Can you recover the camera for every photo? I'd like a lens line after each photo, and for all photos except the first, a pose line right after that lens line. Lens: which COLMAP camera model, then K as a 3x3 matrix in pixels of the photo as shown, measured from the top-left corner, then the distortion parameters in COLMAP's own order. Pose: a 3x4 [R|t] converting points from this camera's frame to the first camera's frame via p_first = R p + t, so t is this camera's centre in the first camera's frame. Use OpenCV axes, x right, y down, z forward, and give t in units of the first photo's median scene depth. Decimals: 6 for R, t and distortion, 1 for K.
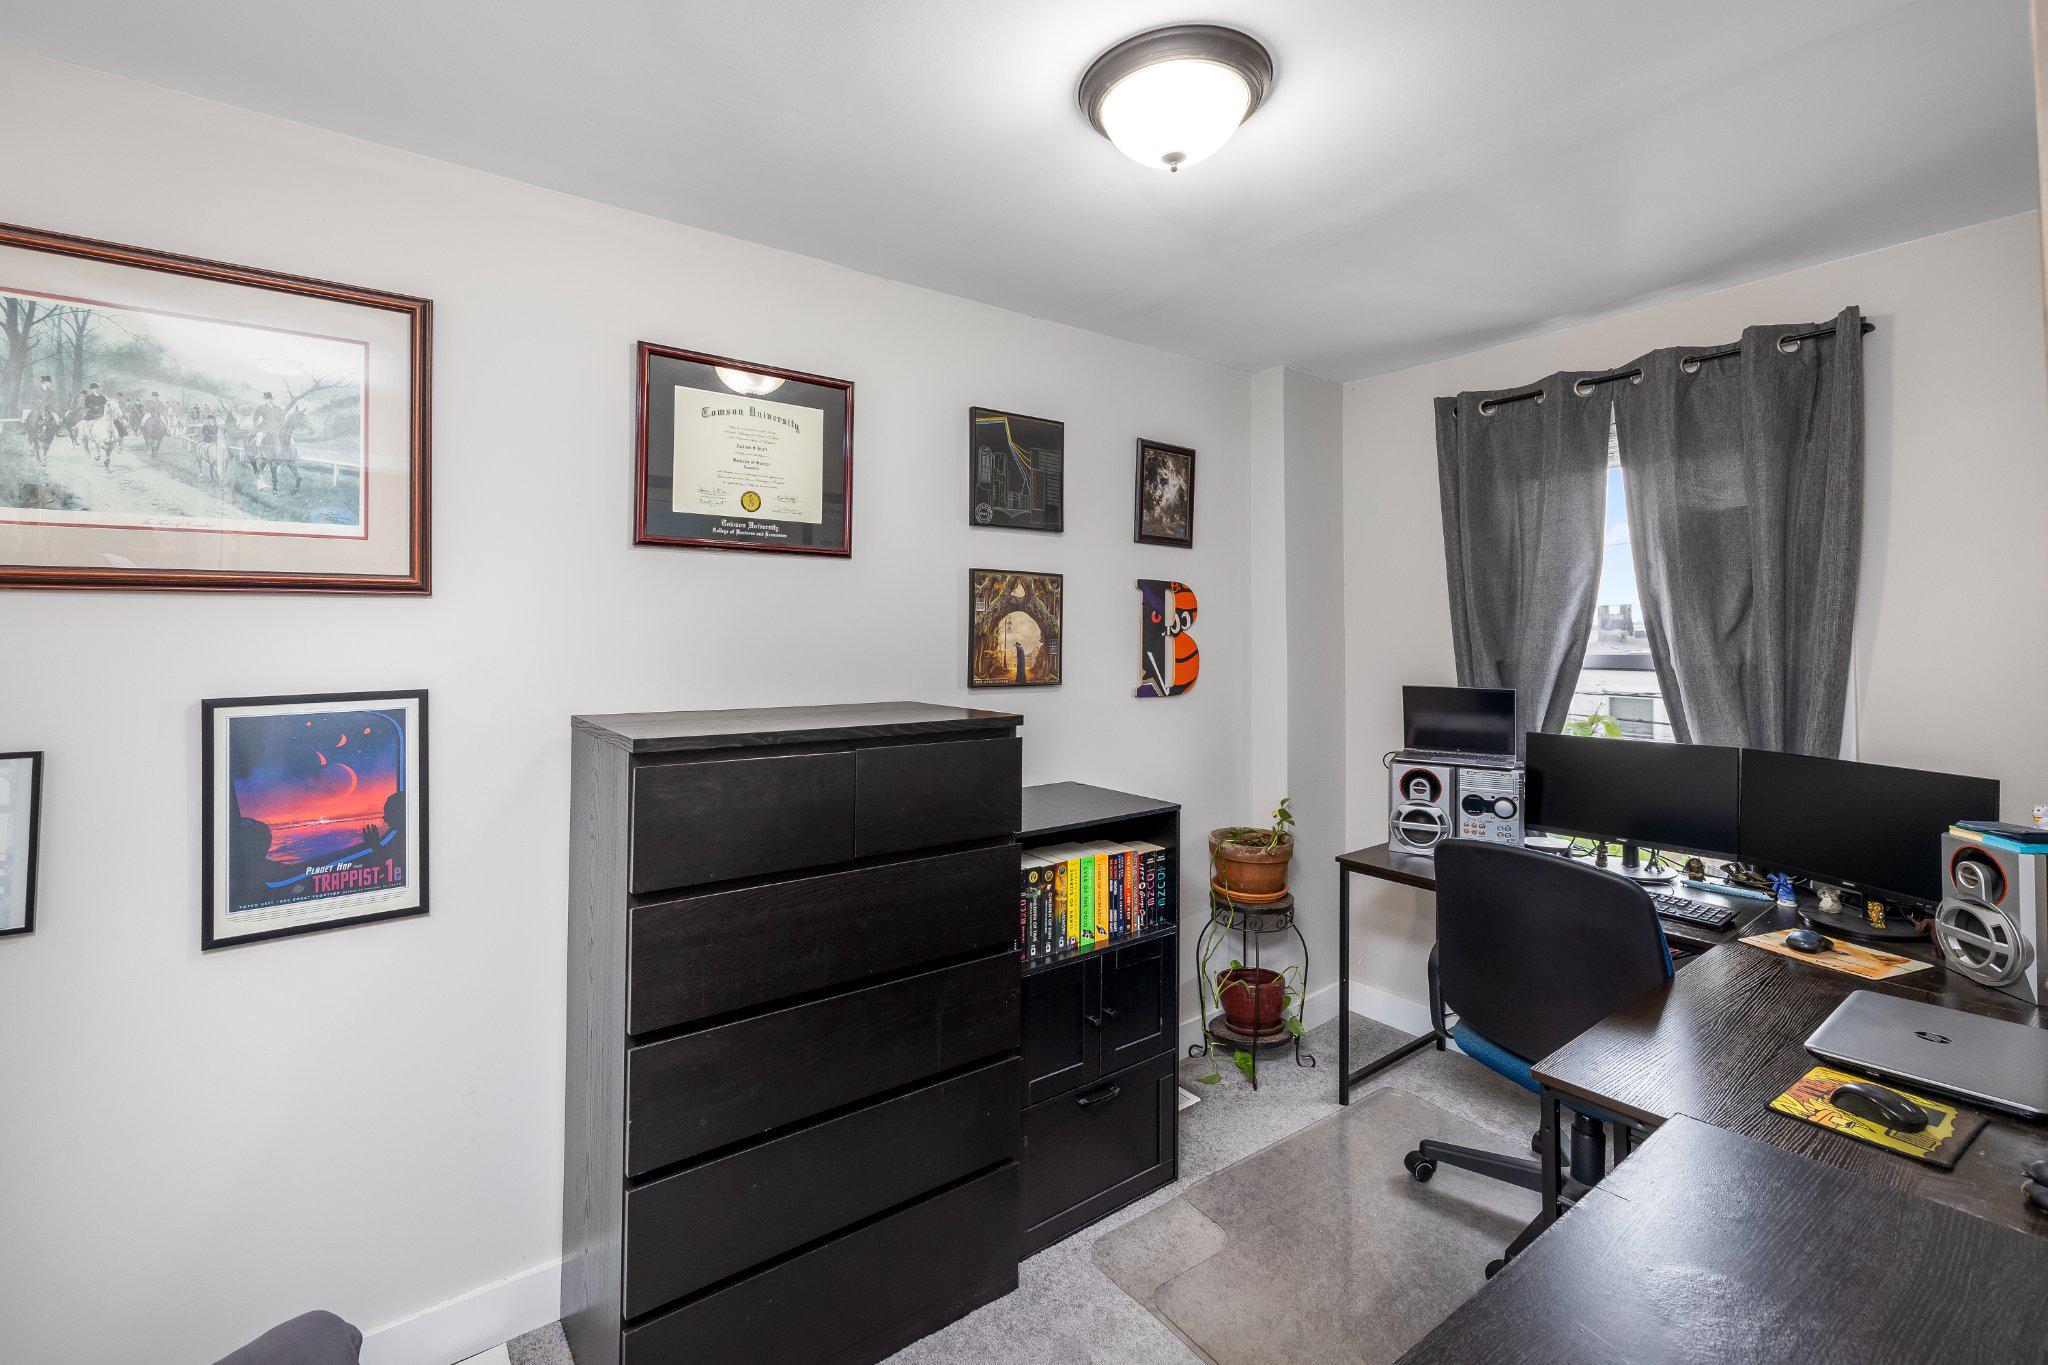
lens RADIAL K [[893.5, 0, 993.2], [0, 893.5, 626.6], [0, 0, 1]] dist [0.000668, 0.000085]
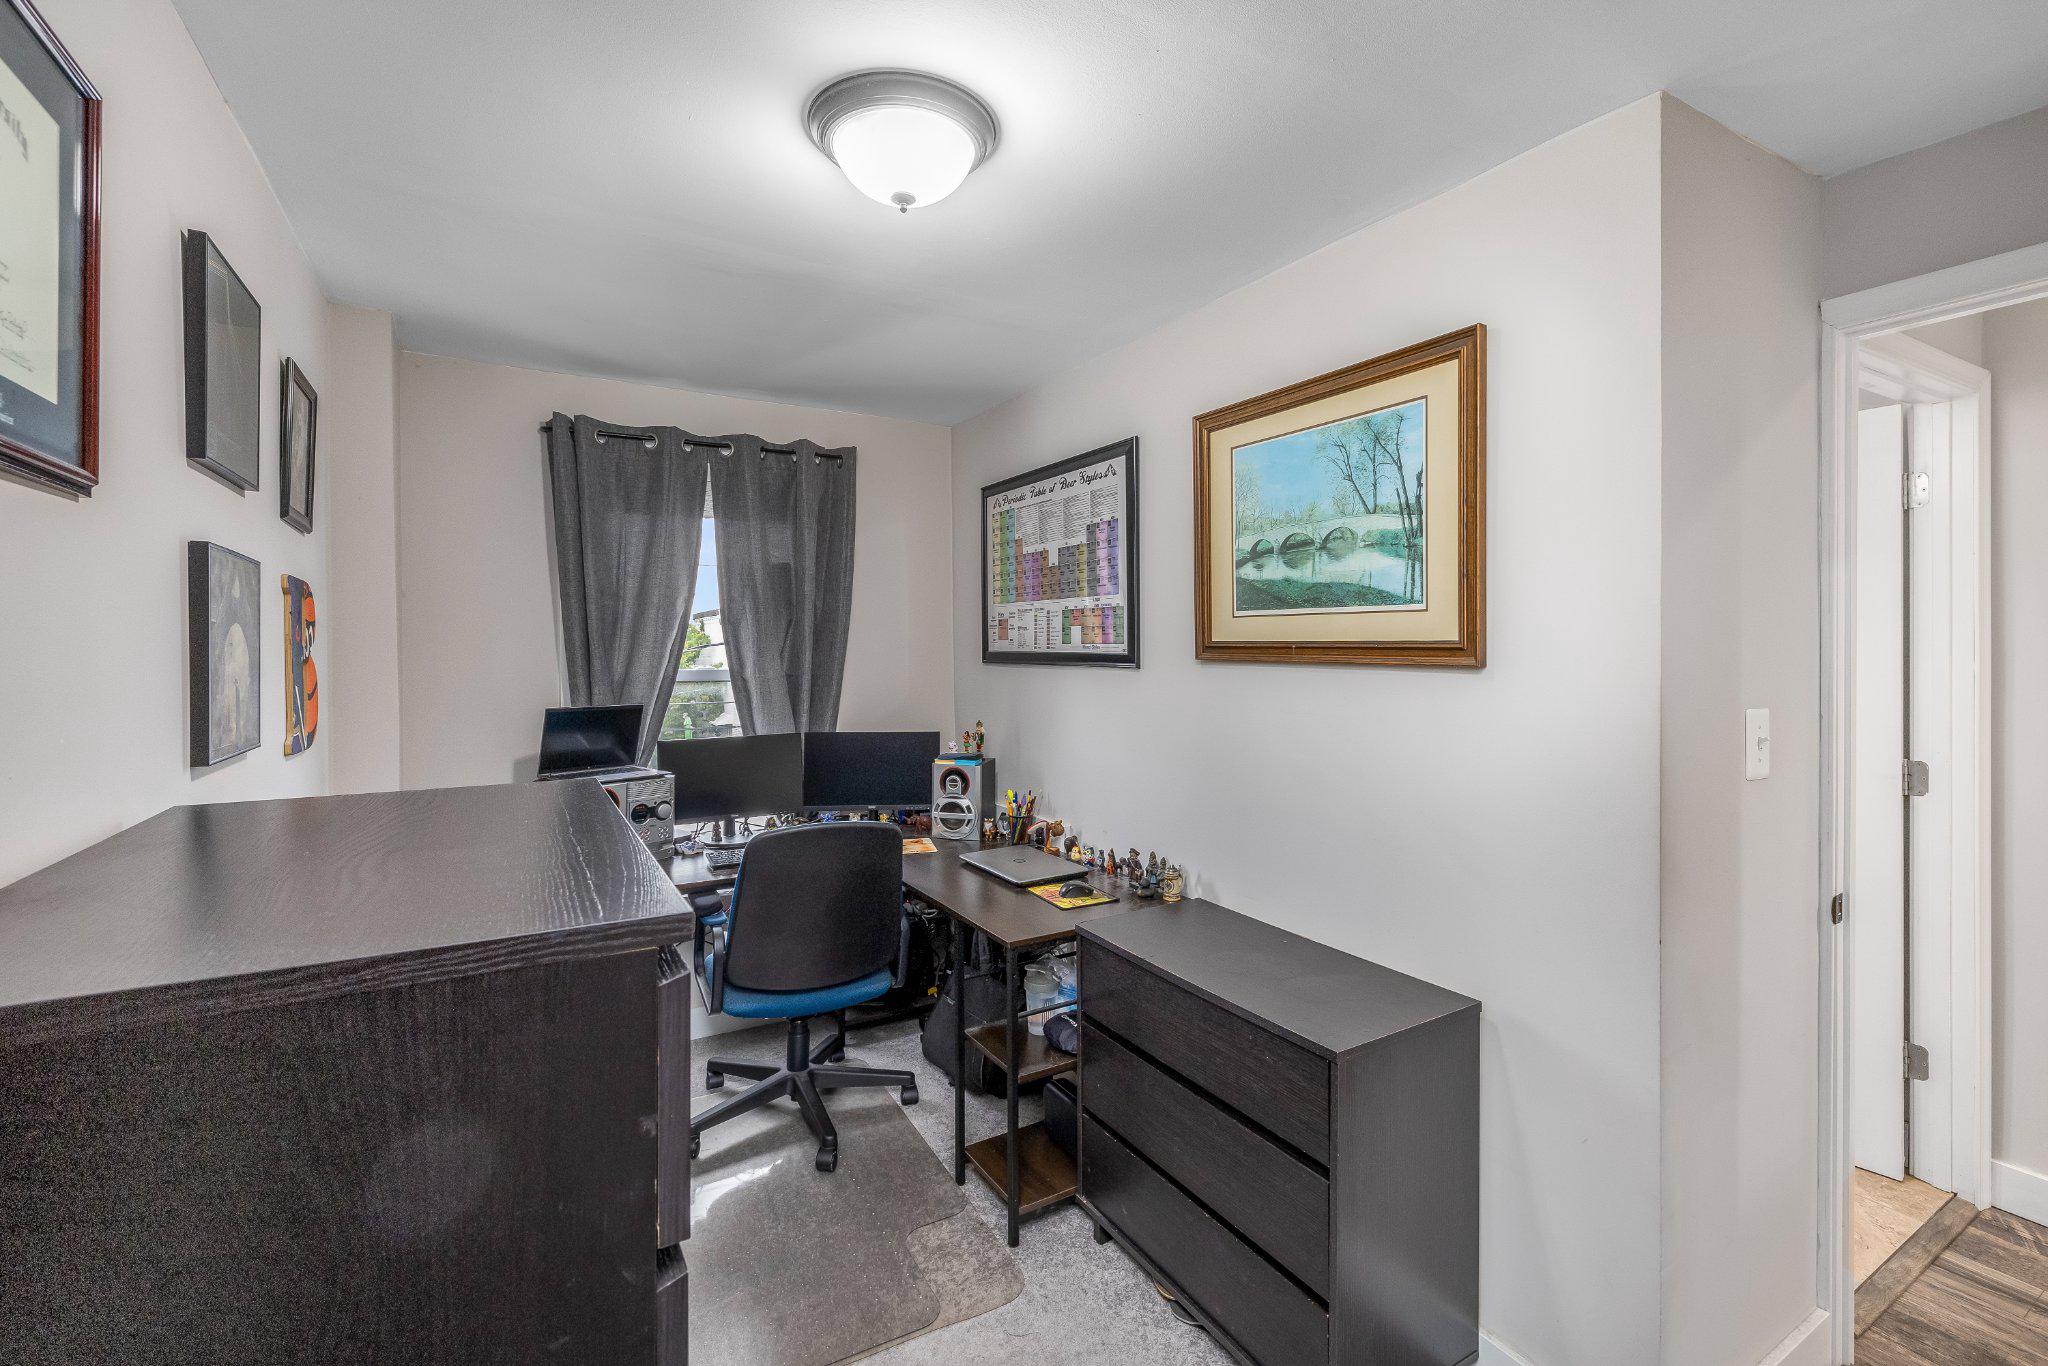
lens RADIAL K [[864.7, 0, 1024.1], [0, 864.7, 664.2], [0, 0, 1]] dist [-0.000563, 0.000208]
pose [[0.089800, -0.028282, 0.995558, -0.477126], [-0.014383, 0.999456, 0.029690, -0.019085], [-0.995856, -0.016985, 0.089344, 0.476166]]
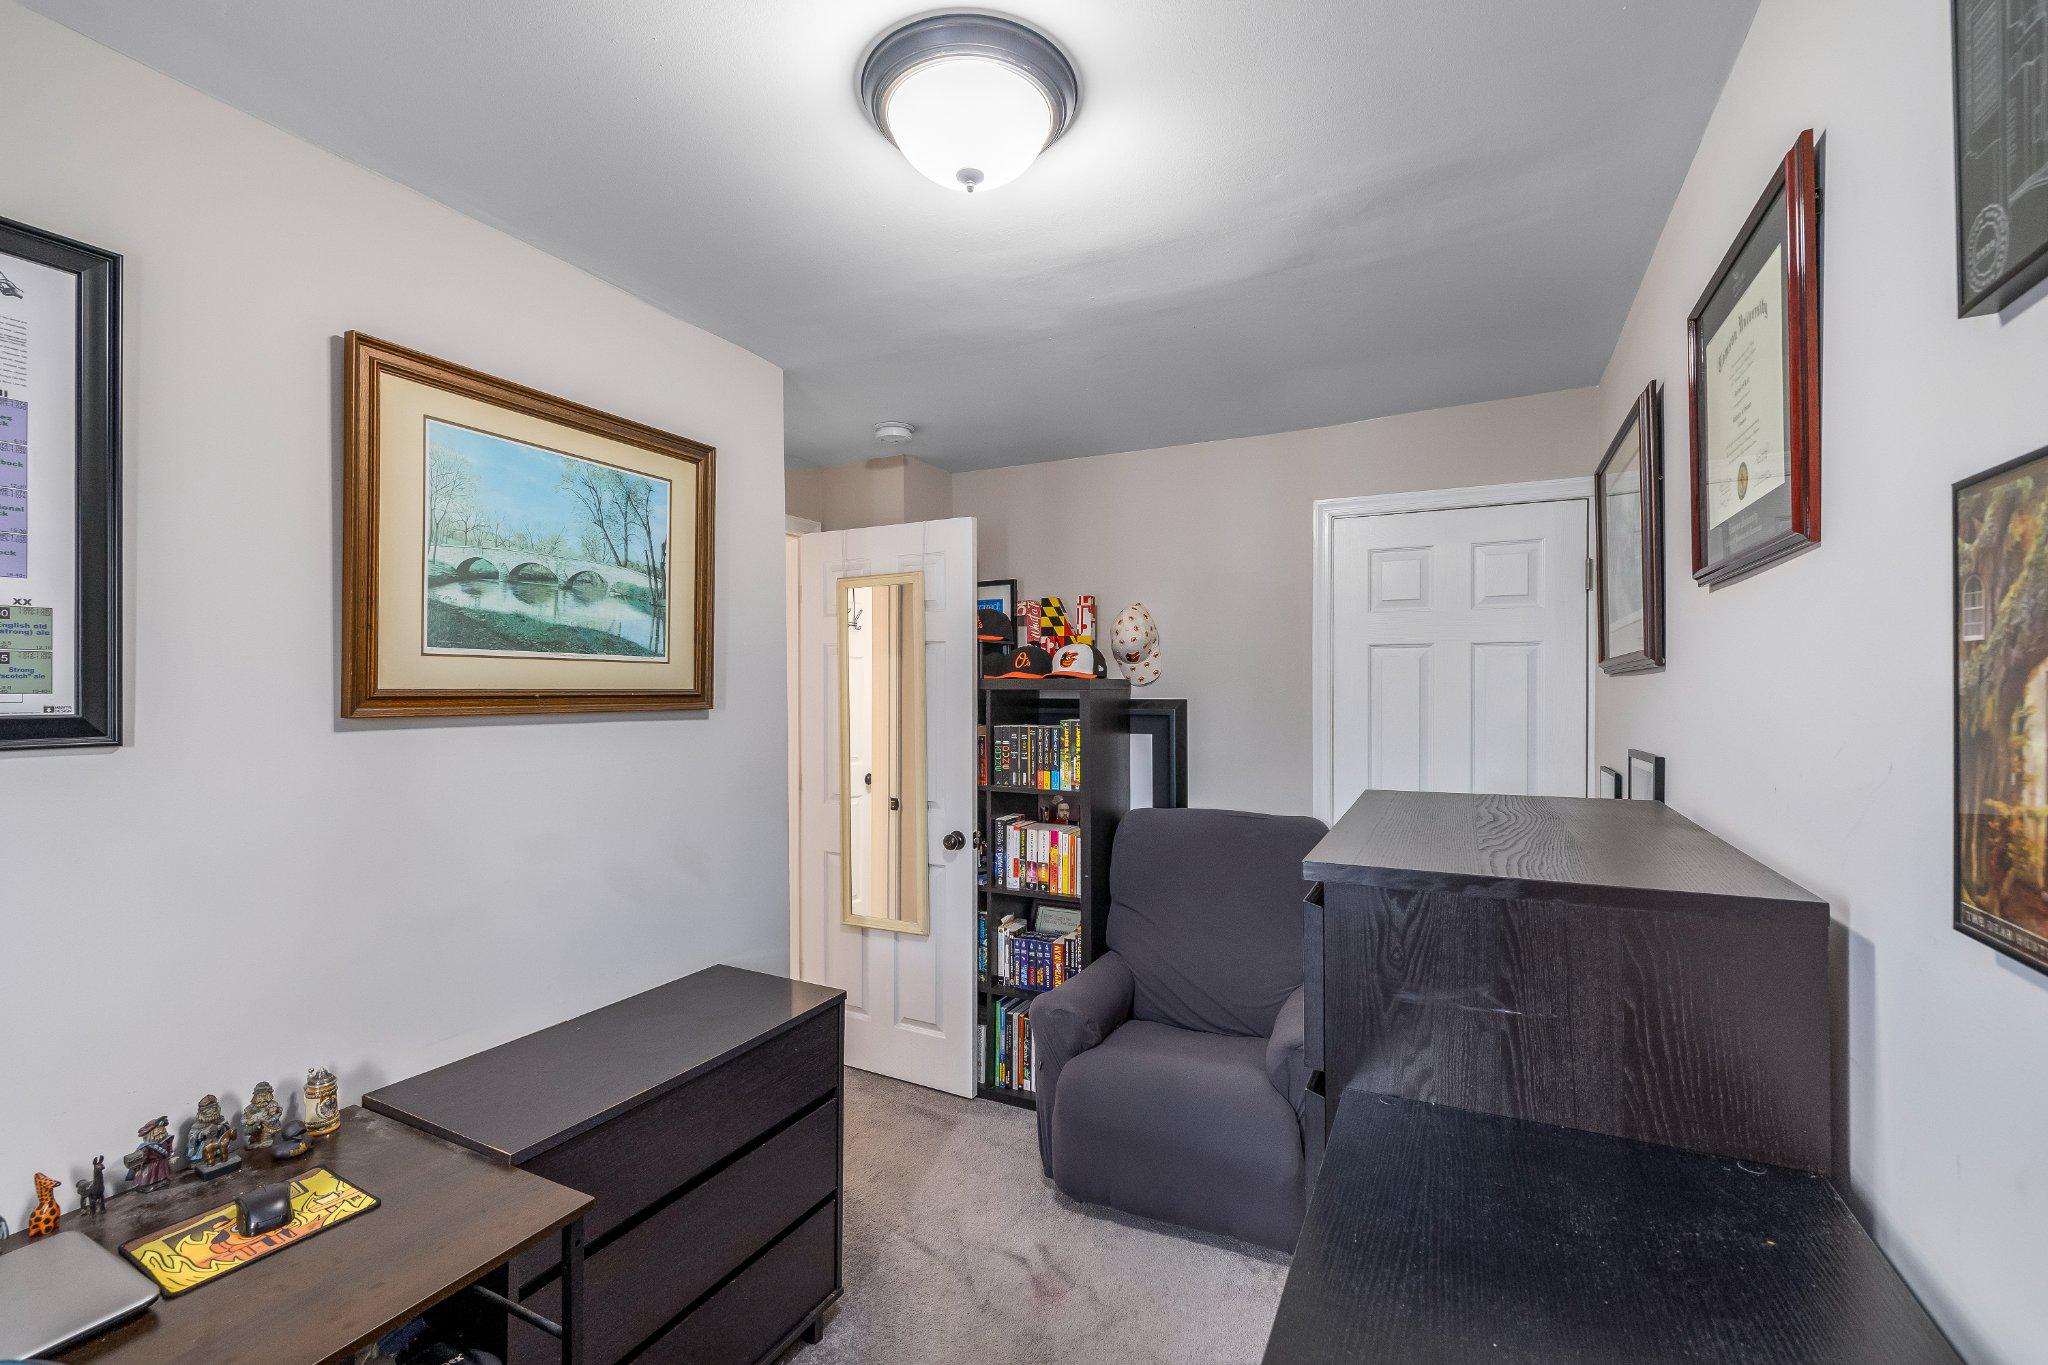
lens RADIAL K [[899.1, 0, 1024.0], [0, 899.1, 682.5], [0, 0, 1]] dist [0.000192, 0.000033]
pose [[-0.885214, -0.002342, -0.465178, 0.350842], [0.011166, 0.999592, -0.026281, -0.002161], [0.465050, -0.028458, -0.884827, 1.121451]]
